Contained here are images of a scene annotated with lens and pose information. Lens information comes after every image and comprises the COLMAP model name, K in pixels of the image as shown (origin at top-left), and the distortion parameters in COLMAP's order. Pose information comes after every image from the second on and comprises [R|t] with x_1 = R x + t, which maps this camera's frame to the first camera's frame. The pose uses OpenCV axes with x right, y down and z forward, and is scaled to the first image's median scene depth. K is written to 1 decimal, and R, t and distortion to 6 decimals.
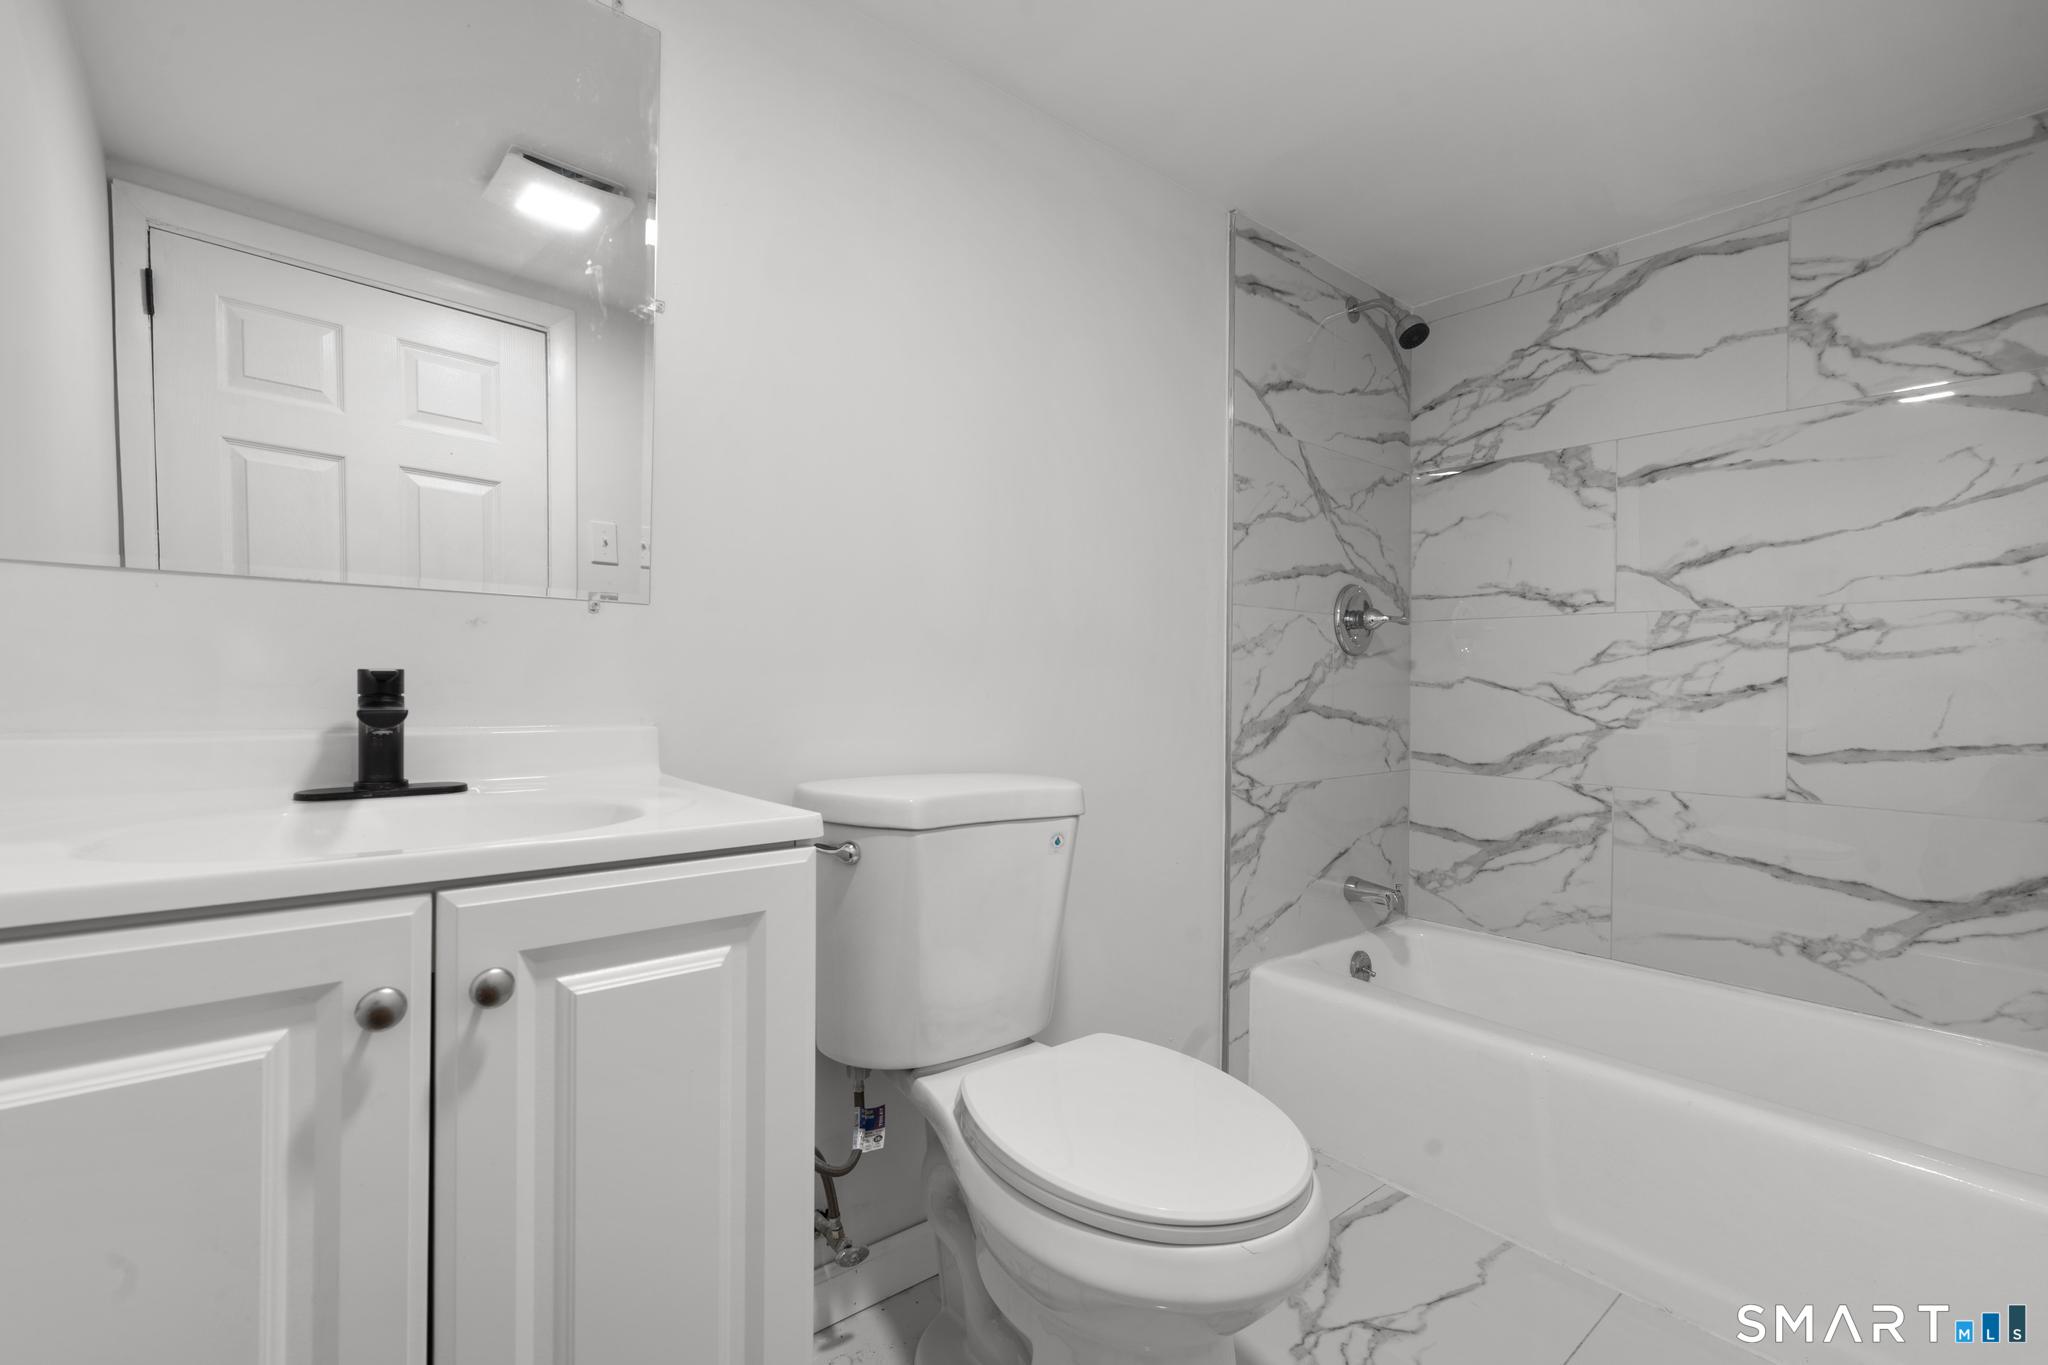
lens RADIAL K [[916.7, 0, 1018.4], [0, 916.7, 682.2], [0, 0, 1]] dist [-0.010160, 0.004706]
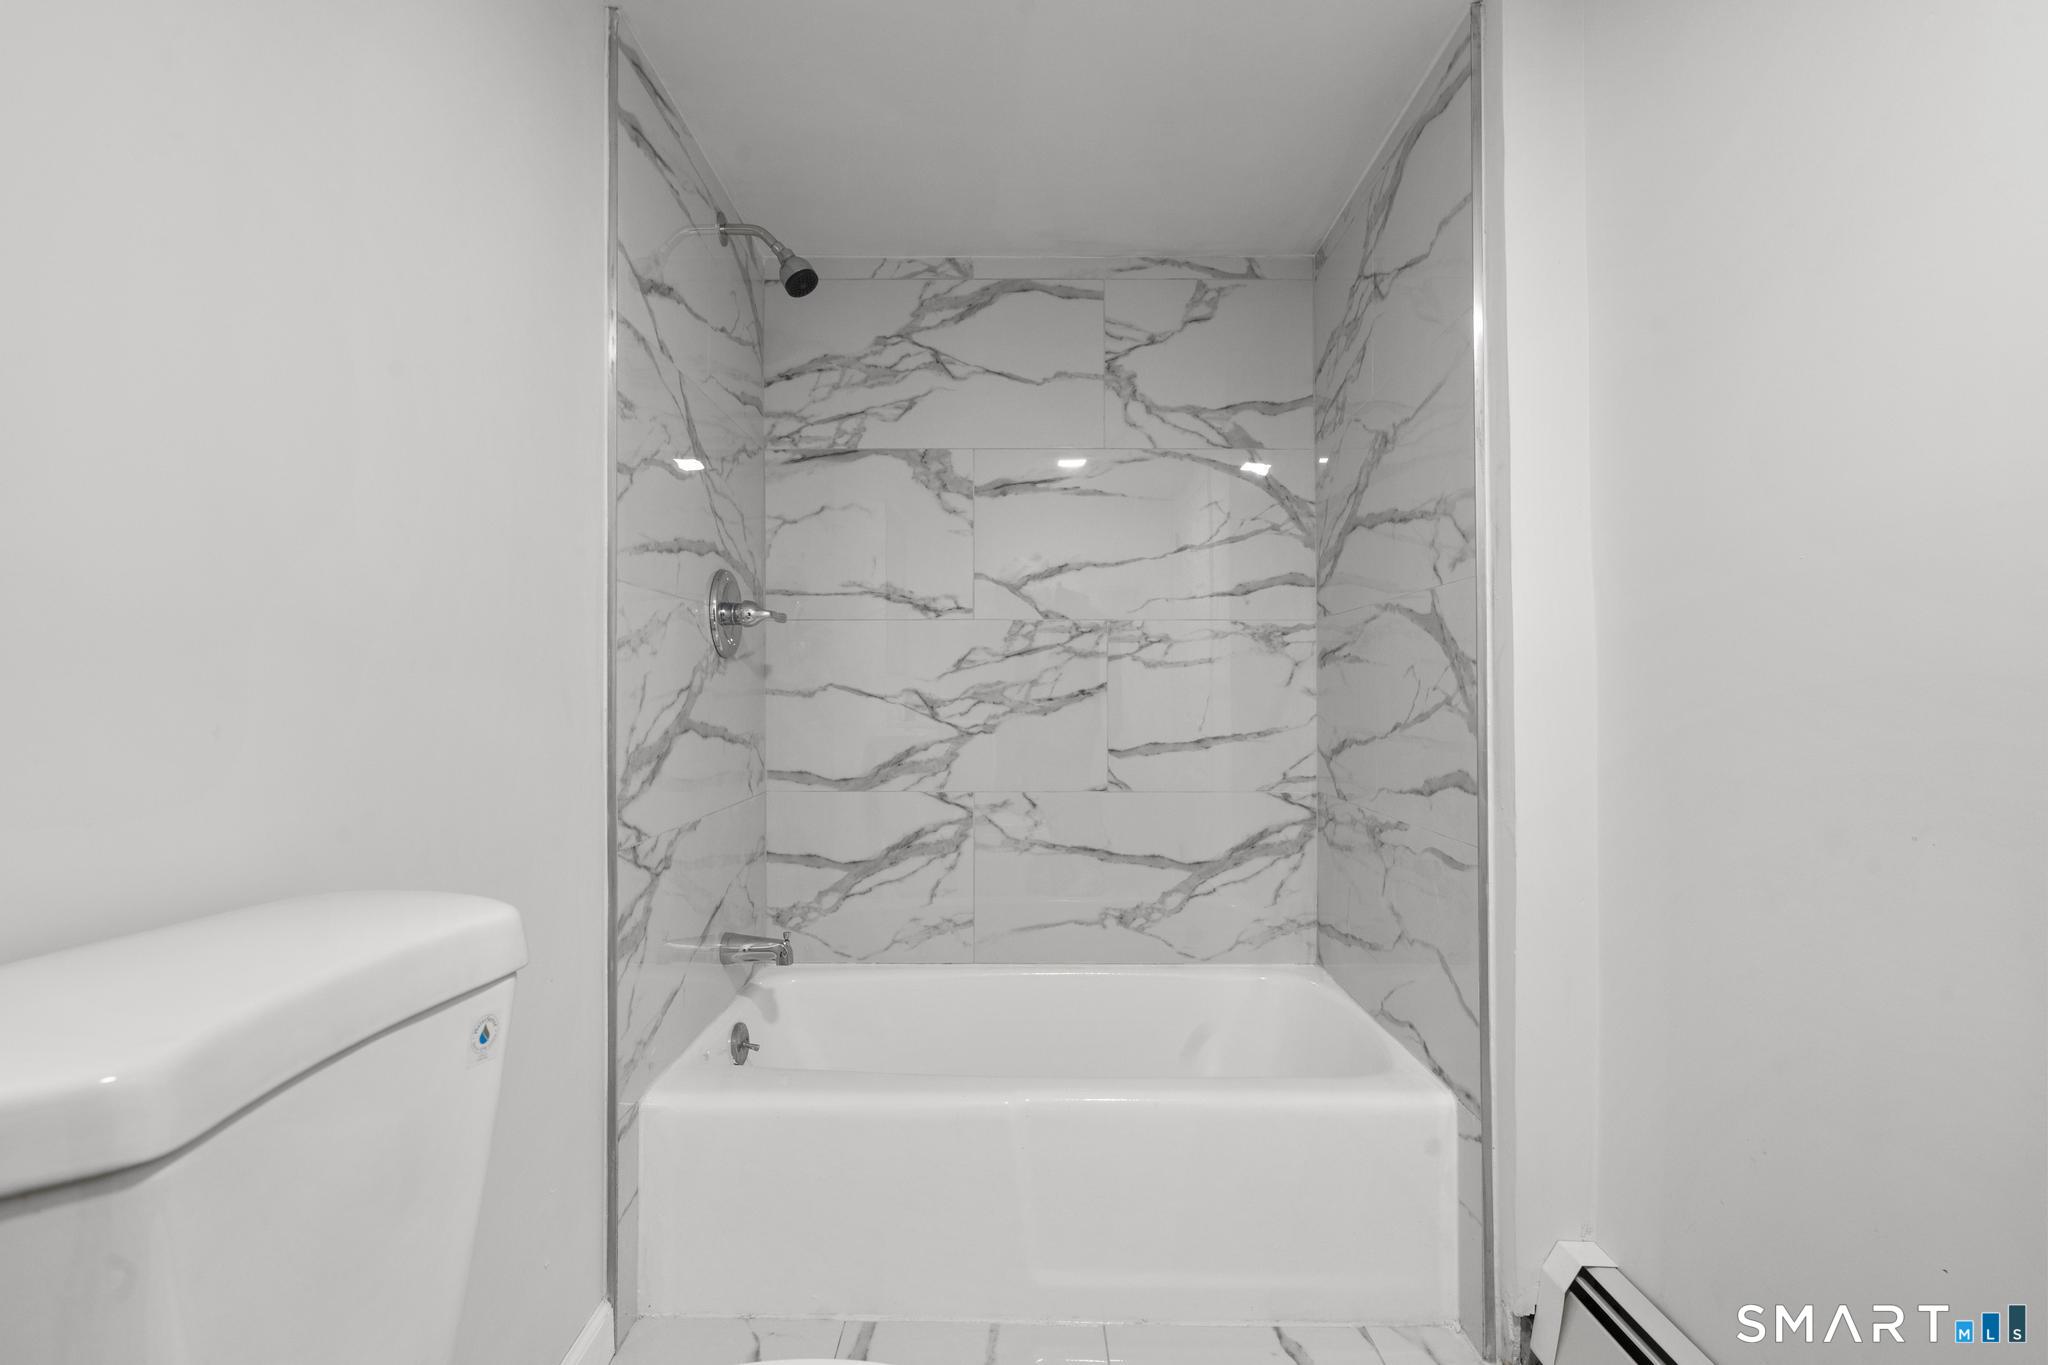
lens RADIAL K [[916.7, 0, 1018.4], [0, 916.7, 682.2], [0, 0, 1]] dist [-0.010160, 0.004706]
pose [[0.644862, -0.004041, 0.764288, -0.091955], [0.009235, 0.999954, -0.002505, -0.003848], [-0.764243, 0.008674, 0.644870, 0.314007]]
